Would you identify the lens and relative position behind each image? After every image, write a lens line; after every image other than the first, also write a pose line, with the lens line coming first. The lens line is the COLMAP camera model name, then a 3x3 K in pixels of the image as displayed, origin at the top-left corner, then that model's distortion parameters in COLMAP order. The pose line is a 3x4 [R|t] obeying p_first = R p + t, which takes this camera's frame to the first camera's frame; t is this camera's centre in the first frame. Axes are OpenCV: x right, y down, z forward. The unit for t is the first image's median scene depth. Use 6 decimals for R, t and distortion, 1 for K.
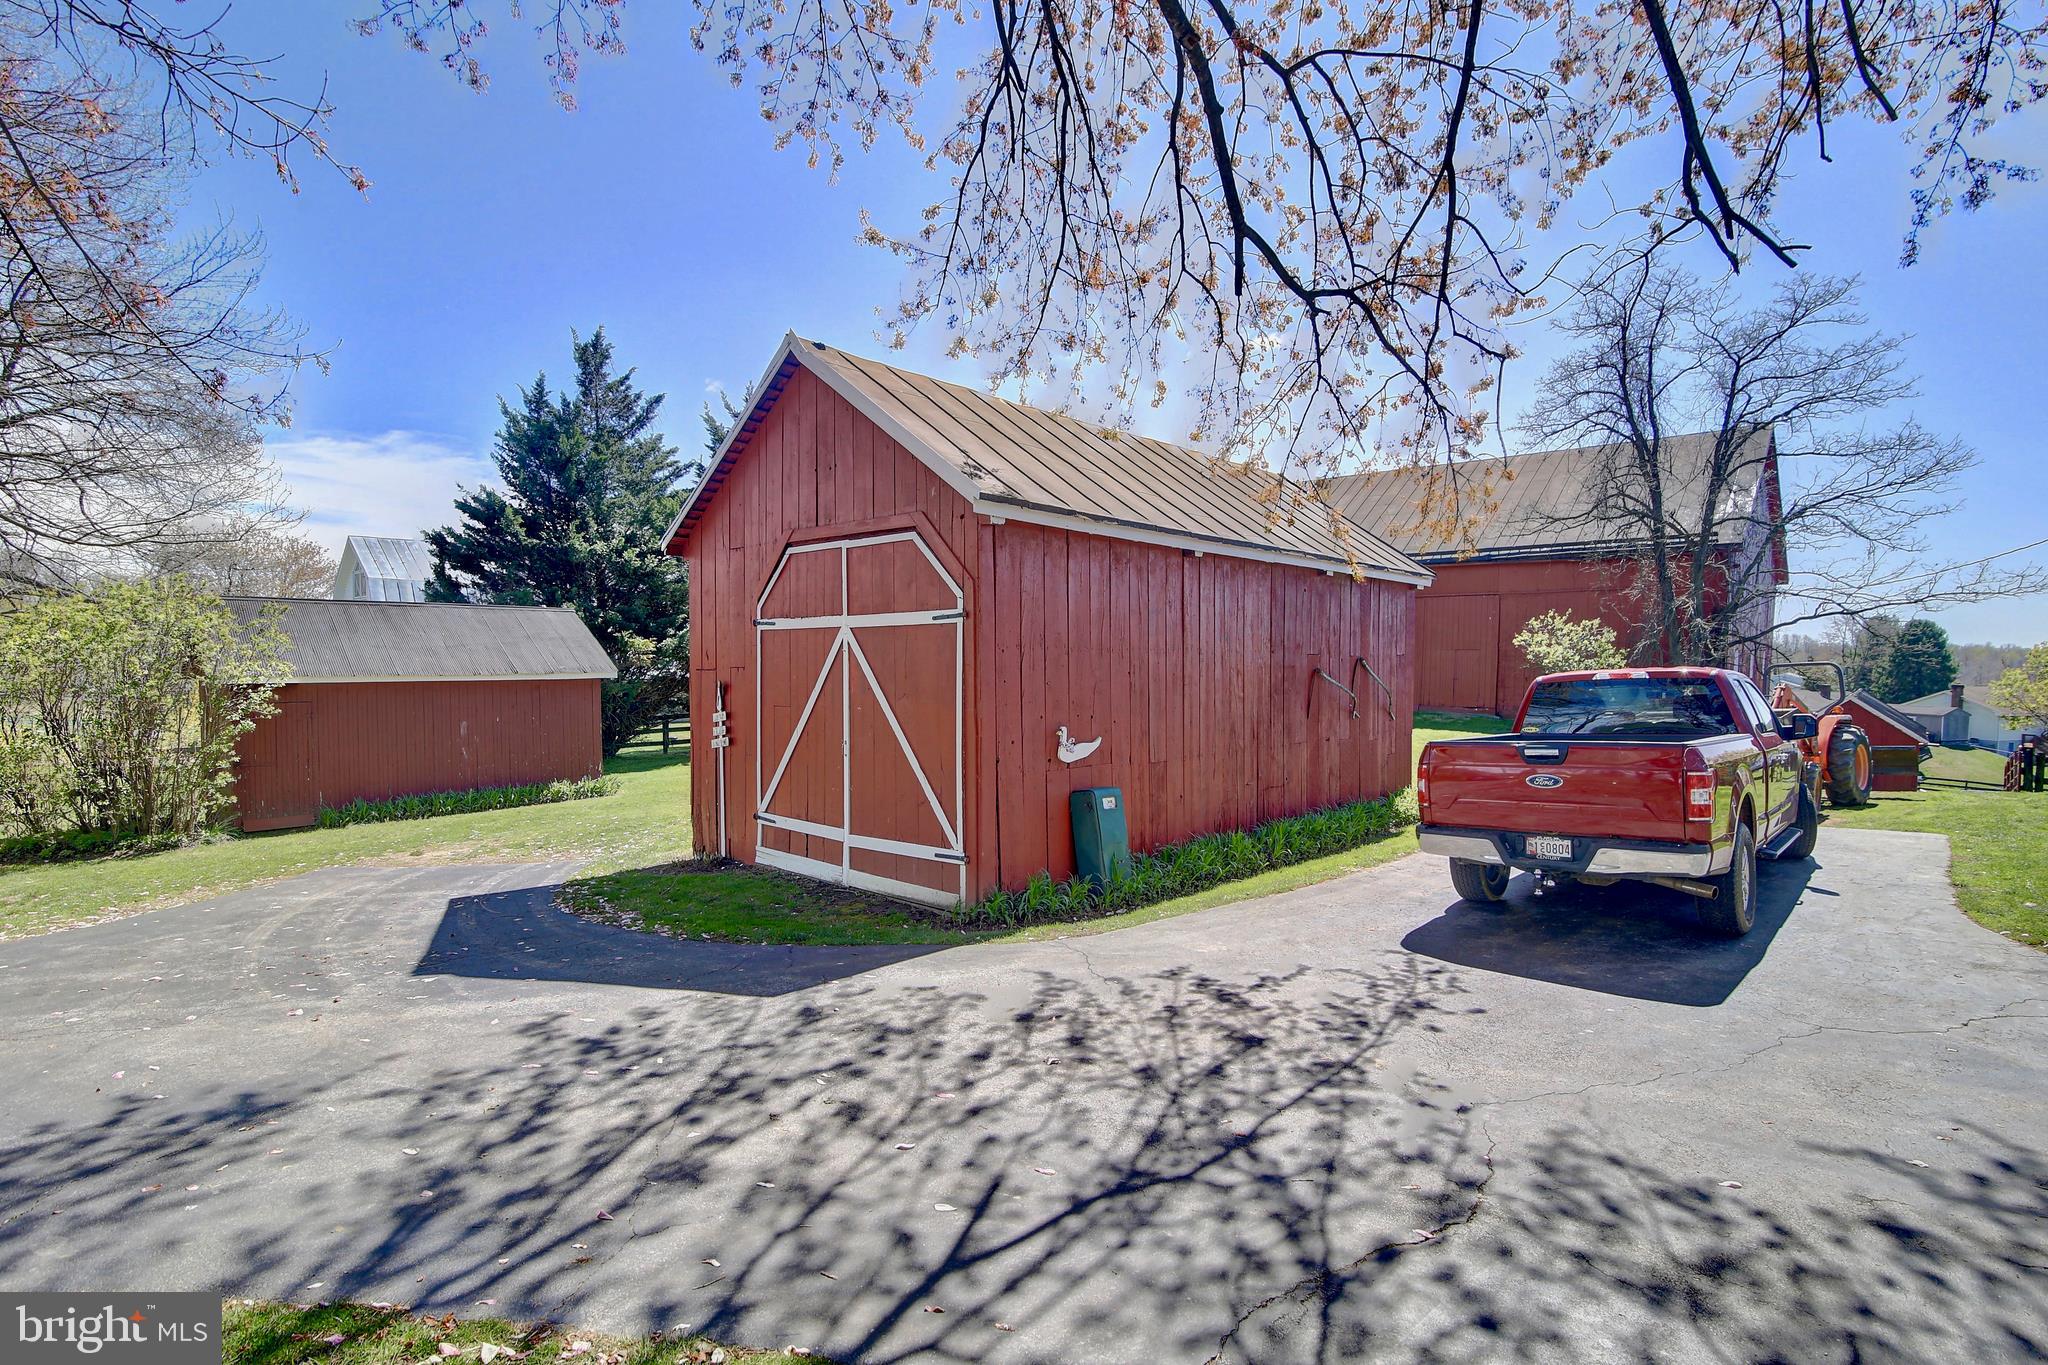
lens RADIAL K [[994.7, 0, 1024.0], [0, 994.7, 682.5], [0, 0, 1]] dist [-0.020547, -0.000106]
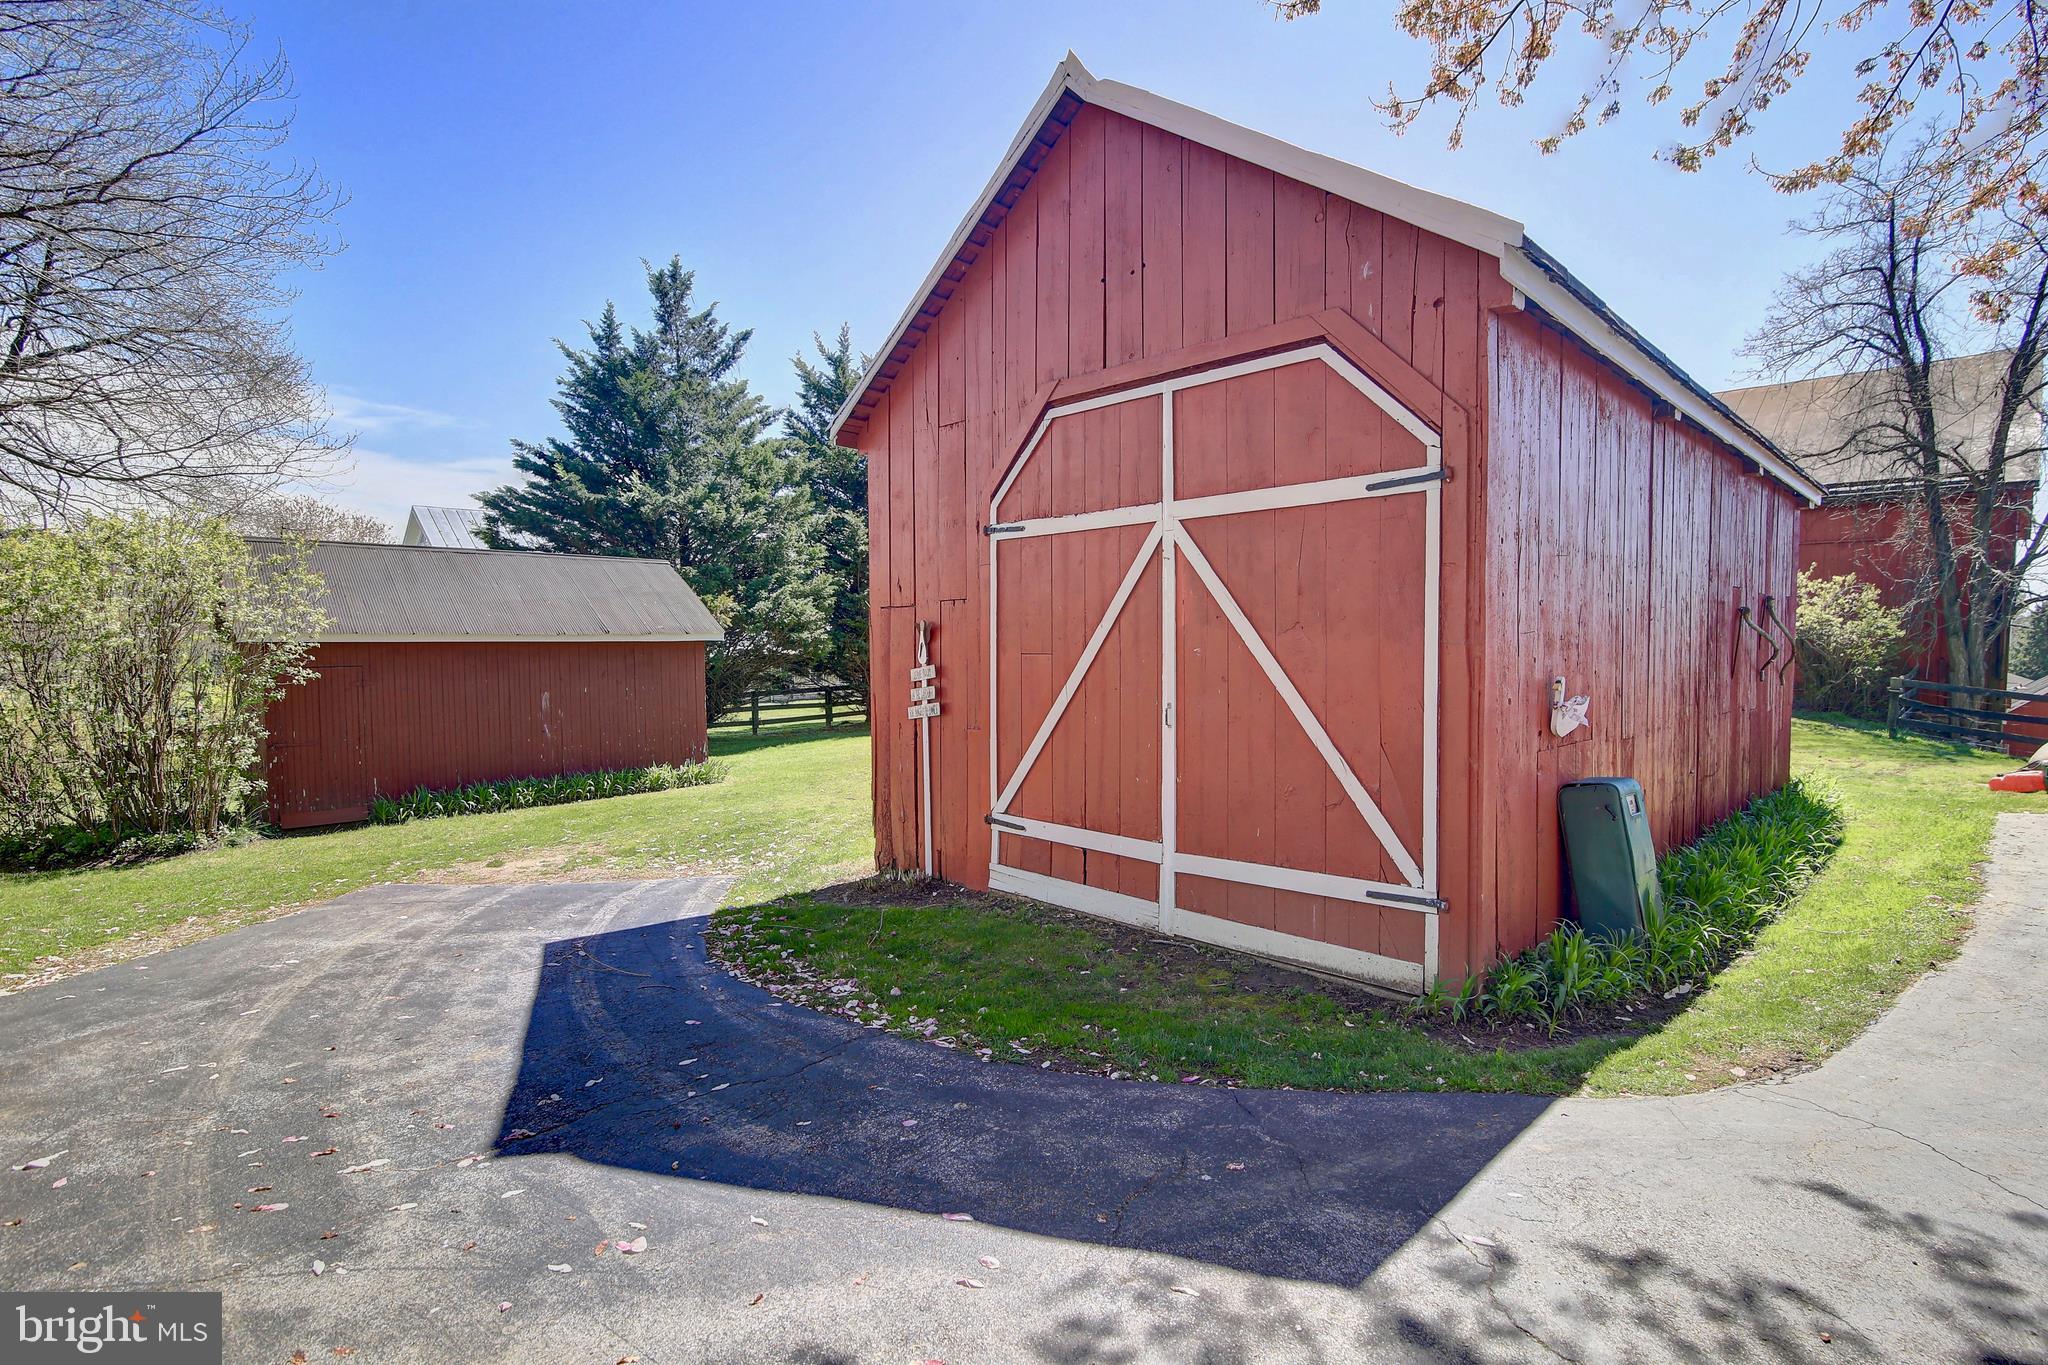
lens RADIAL K [[1000.5, 0, 1024.5], [0, 1000.5, 689.6], [0, 0, 1]] dist [-0.019909, 0.000187]
pose [[0.998623, -0.002022, -0.052417, -0.196120], [0.003275, 0.999711, 0.023817, 0.028866], [0.052354, -0.023956, 0.998341, 0.304821]]
